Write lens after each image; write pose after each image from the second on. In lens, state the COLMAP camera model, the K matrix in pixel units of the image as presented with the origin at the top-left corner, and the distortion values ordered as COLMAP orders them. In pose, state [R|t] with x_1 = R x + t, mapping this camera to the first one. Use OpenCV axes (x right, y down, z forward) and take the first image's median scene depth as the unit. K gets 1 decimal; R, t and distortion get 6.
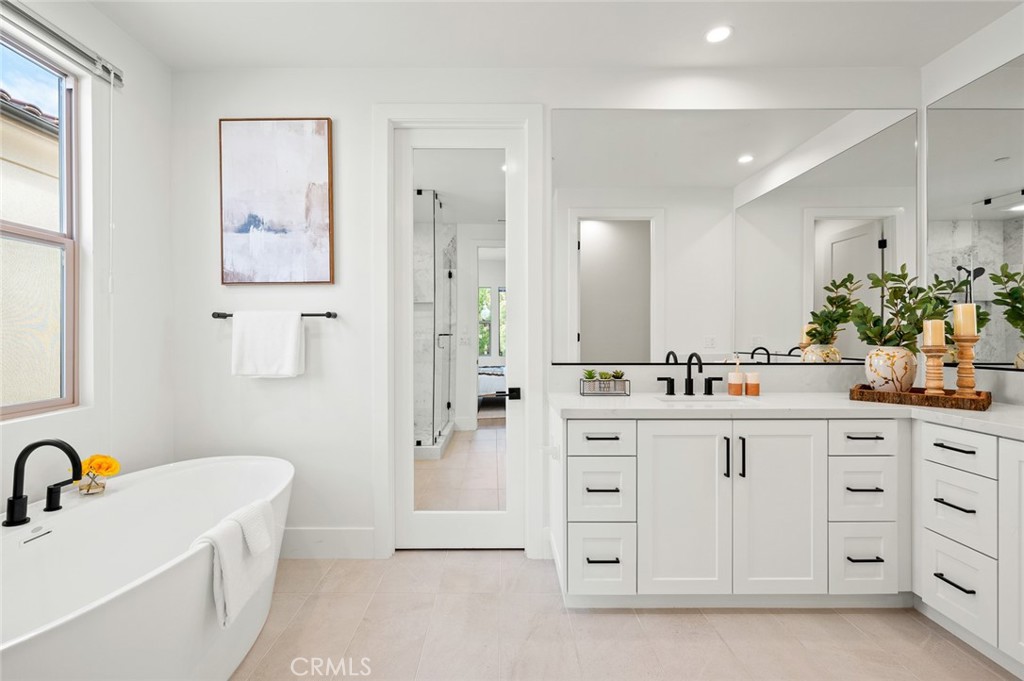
lens RADIAL K [[459.0, 0, 508.9], [0, 459.0, 339.5], [0, 0, 1]] dist [0.003206, -0.001660]
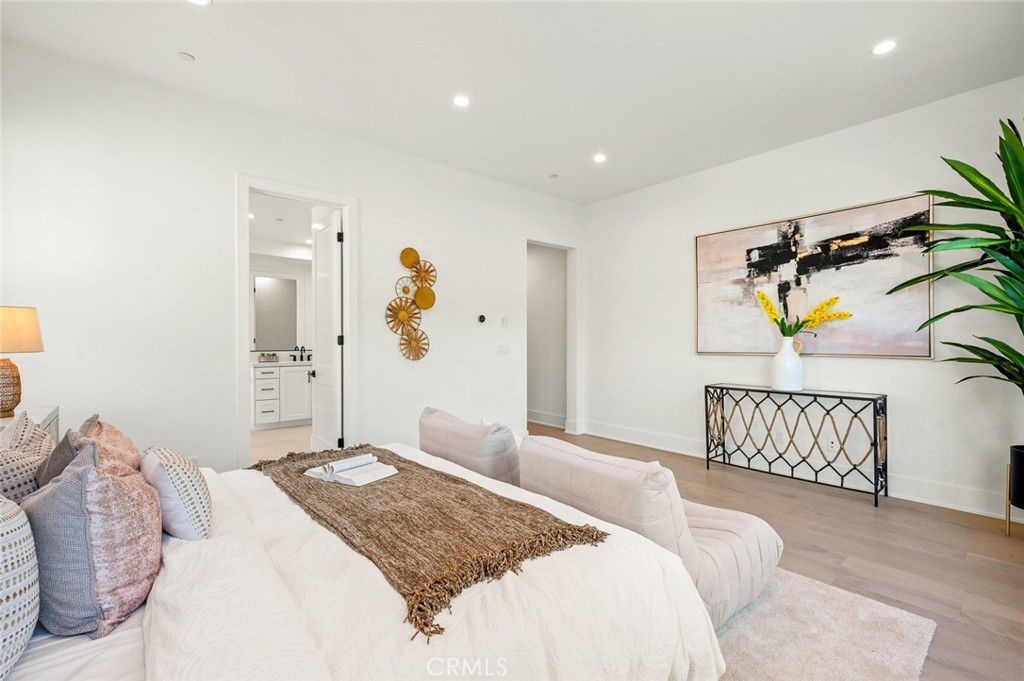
lens RADIAL K [[459.0, 0, 515.7], [0, 459.0, 336.7], [0, 0, 1]] dist [0.003206, -0.001660]
pose [[0.774246, -0.000660, 0.632885, -0.404898], [0.005081, 0.999974, -0.005173, -0.009937], [-0.632865, 0.007221, 0.774229, -2.157000]]
